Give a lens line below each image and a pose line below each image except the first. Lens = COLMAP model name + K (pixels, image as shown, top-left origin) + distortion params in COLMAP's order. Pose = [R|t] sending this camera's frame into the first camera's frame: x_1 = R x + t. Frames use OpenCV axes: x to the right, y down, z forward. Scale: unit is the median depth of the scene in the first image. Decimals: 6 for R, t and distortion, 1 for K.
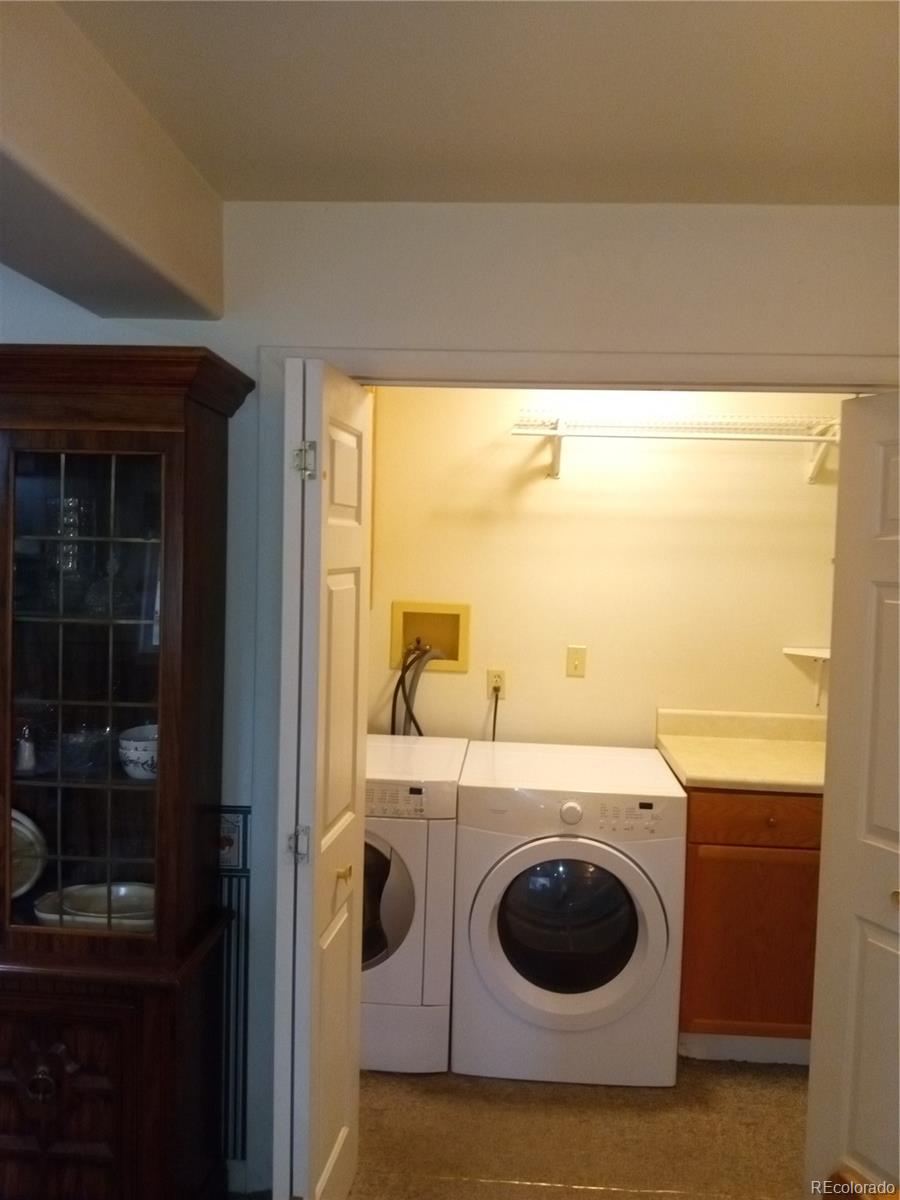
lens RADIAL K [[992.7, 0, 440.5], [0, 992.7, 605.8], [0, 0, 1]] dist [0.068798, -0.132686]
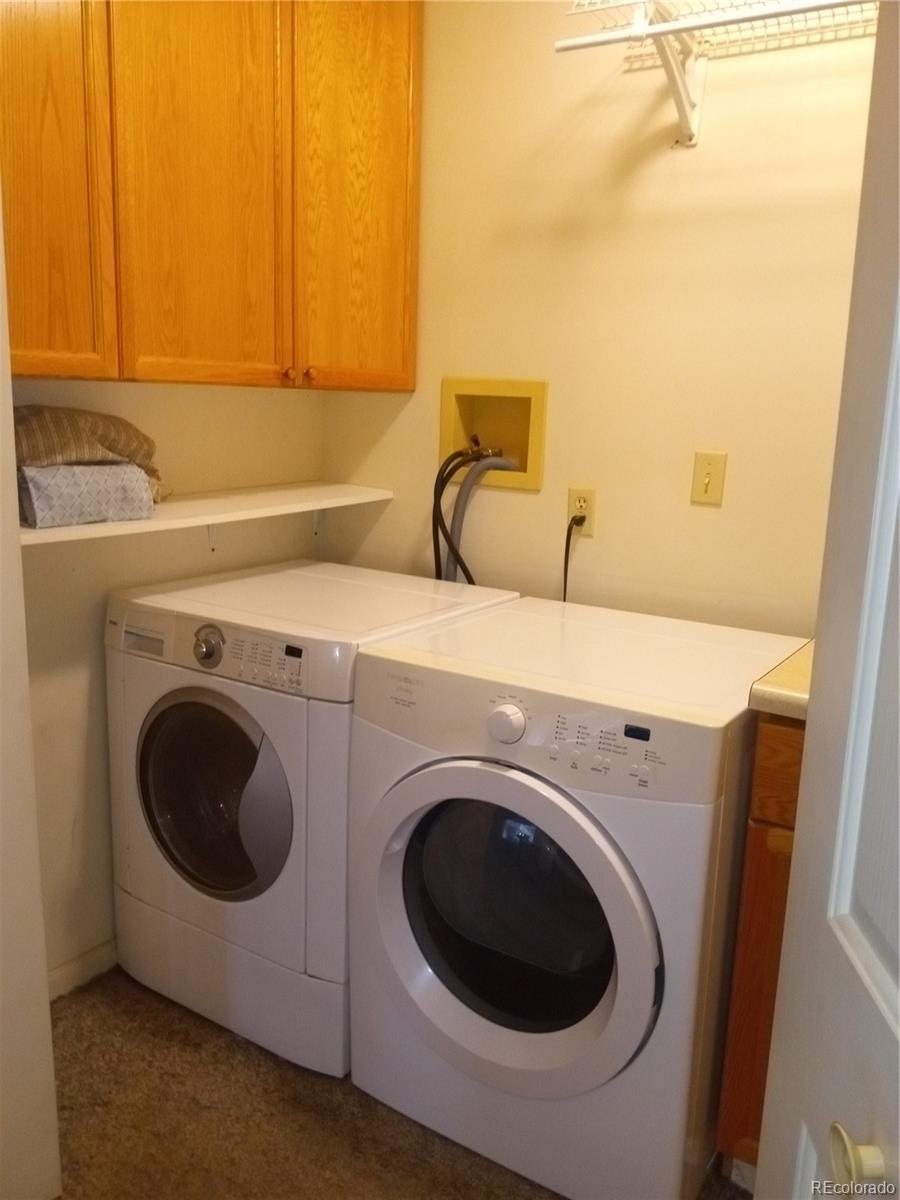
lens RADIAL K [[992.7, 0, 452.4], [0, 992.7, 607.0], [0, 0, 1]] dist [0.068798, -0.132686]
pose [[0.861670, 0.098058, -0.497905, 0.306693], [-0.036268, 0.990544, 0.132313, 0.059156], [0.506171, -0.095952, 0.857079, 0.425646]]
